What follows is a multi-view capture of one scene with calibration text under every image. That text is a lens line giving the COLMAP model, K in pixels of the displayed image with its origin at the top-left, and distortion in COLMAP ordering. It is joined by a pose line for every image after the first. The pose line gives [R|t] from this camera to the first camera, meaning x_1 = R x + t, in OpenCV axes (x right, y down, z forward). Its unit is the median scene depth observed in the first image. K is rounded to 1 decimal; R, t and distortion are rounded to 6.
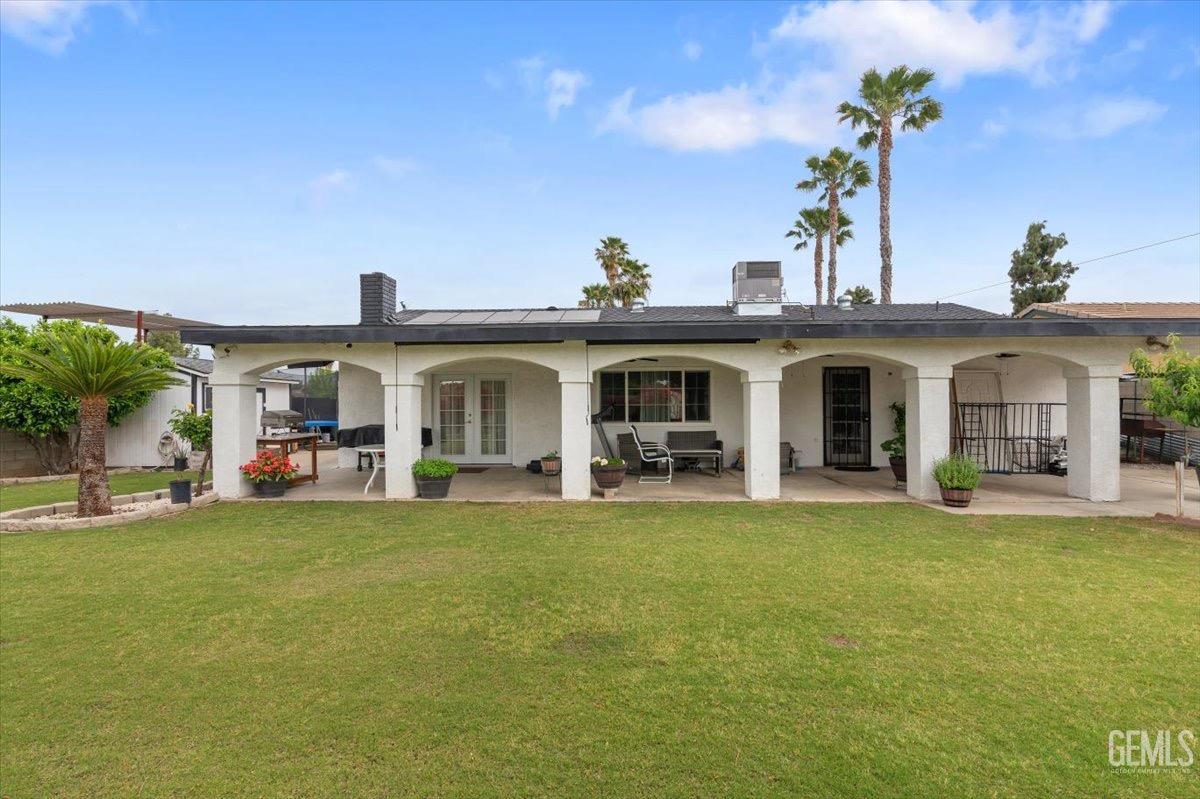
lens RADIAL K [[539.2, 0, 600.0], [0, 539.2, 399.5], [0, 0, 1]] dist [-0.003337, -0.000190]
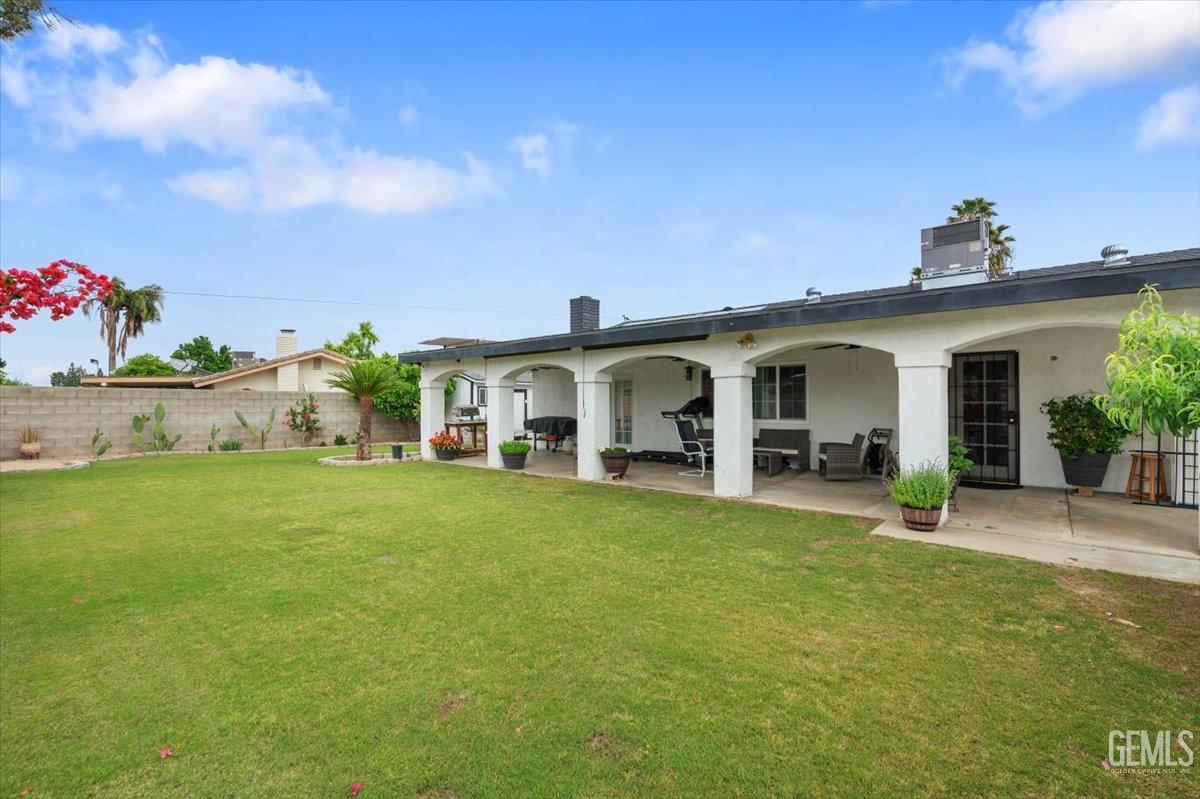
lens RADIAL K [[539.2, 0, 600.0], [0, 539.2, 399.5], [0, 0, 1]] dist [-0.003337, -0.000190]
pose [[0.777243, -0.001098, -0.629199, 0.512742], [0.002816, 0.999995, 0.001733, 0.003909], [0.629194, -0.003119, 0.777242, 0.060463]]
